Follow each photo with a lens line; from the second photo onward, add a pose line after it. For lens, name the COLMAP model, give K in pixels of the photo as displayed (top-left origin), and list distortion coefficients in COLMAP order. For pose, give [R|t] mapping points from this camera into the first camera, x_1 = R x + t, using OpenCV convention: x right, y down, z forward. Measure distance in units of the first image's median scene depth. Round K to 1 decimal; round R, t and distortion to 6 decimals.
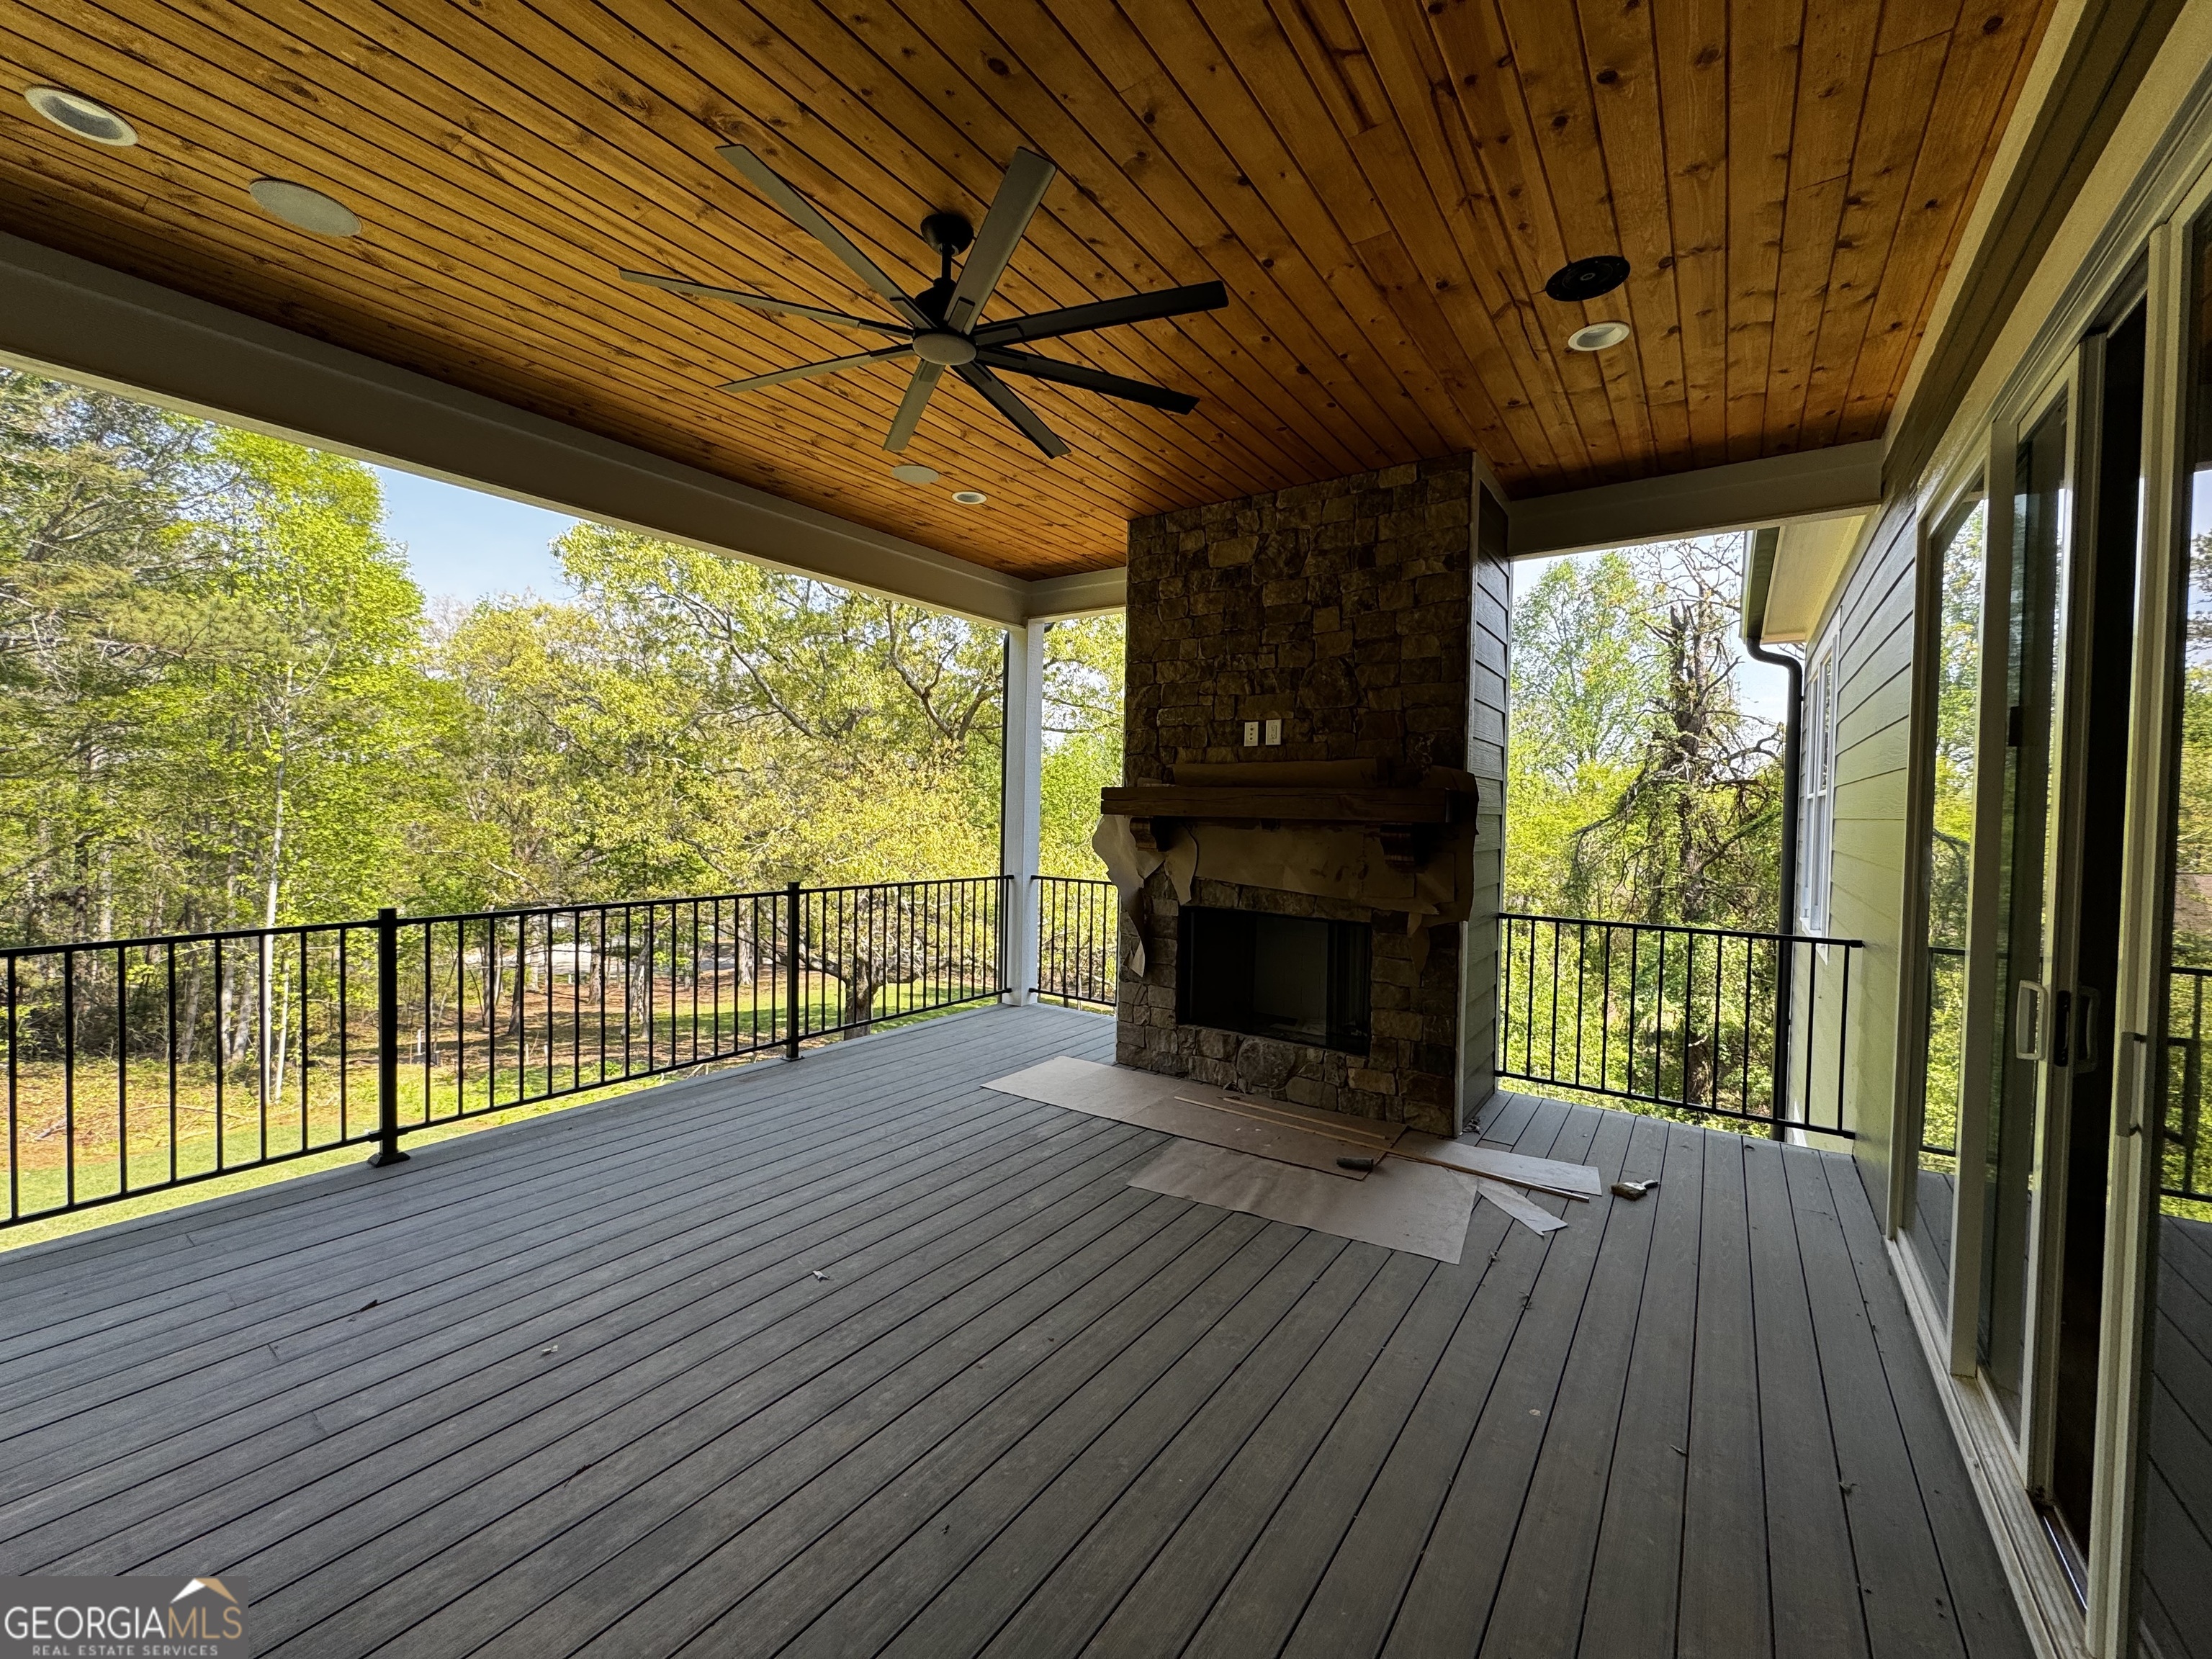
lens RADIAL K [[887.1, 0, 1105.9], [0, 887.1, 823.3], [0, 0, 1]] dist [-0.000573, -0.000096]
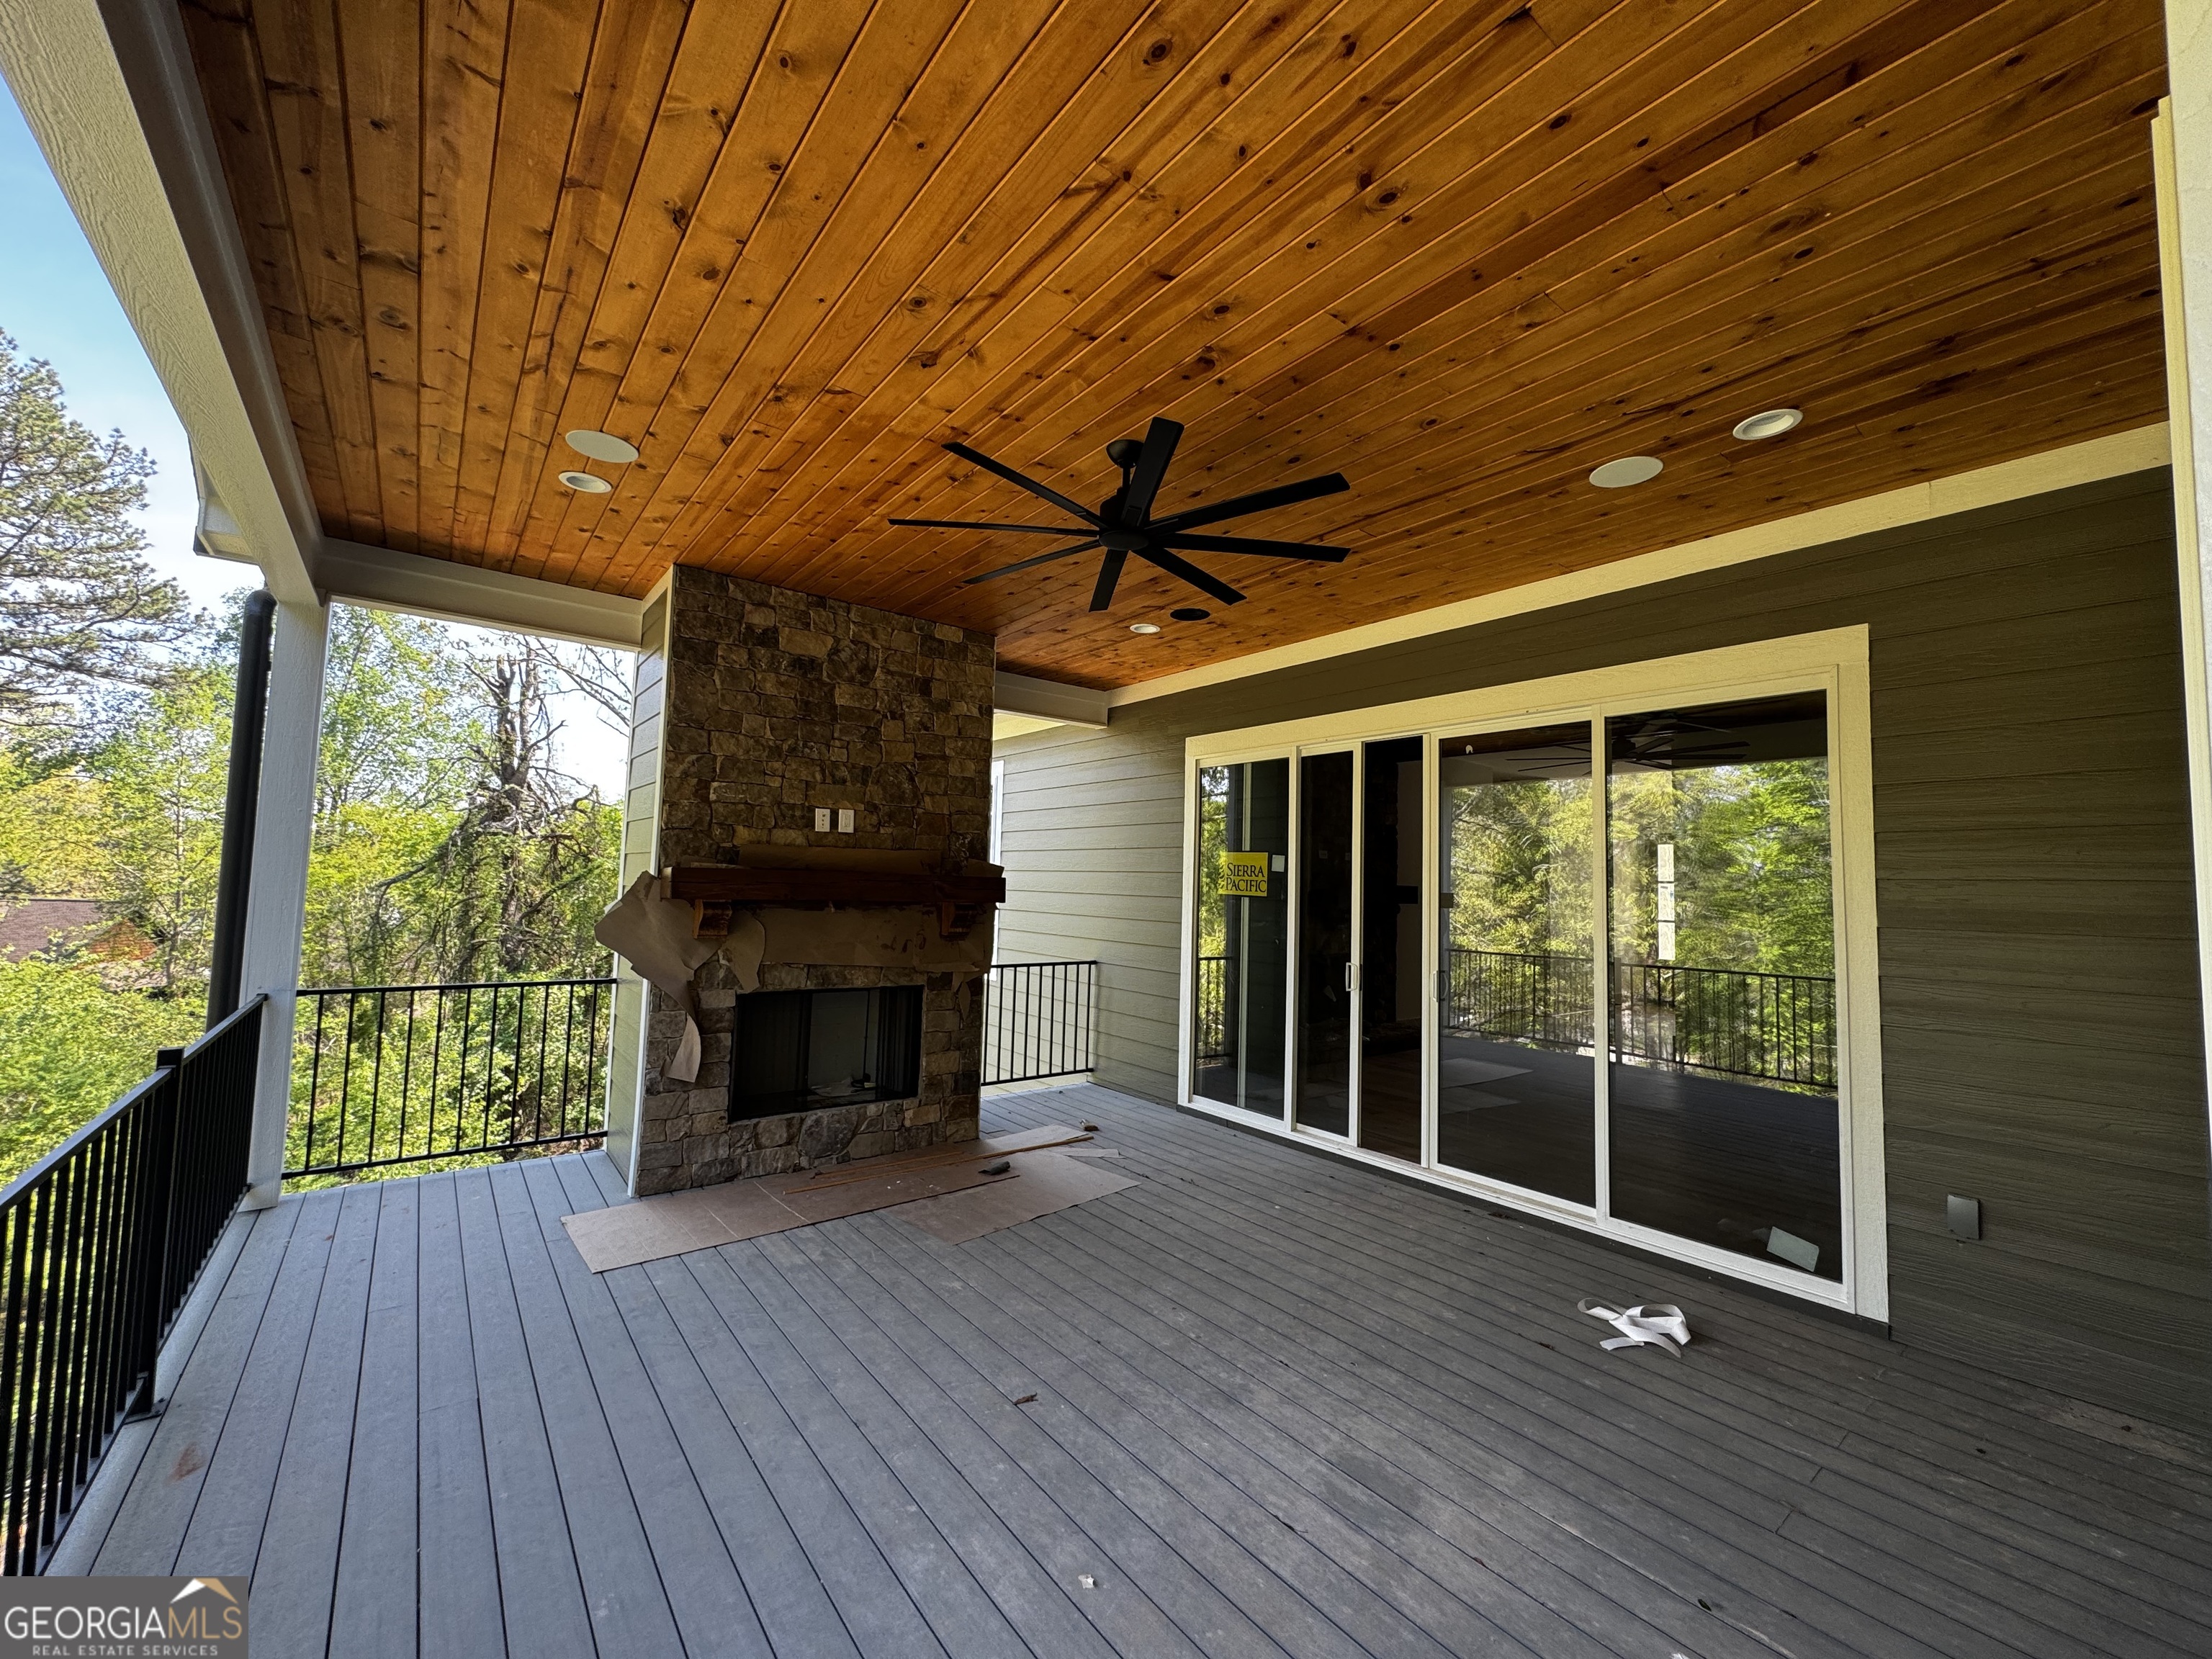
lens RADIAL K [[887.1, 0, 1104.7], [0, 887.1, 823.5], [0, 0, 1]] dist [-0.000573, -0.000096]
pose [[0.291099, 0.054756, 0.955125, -0.741268], [-0.005075, 0.998435, -0.055692, -0.039250], [-0.956680, 0.011364, 0.290921, 0.368141]]
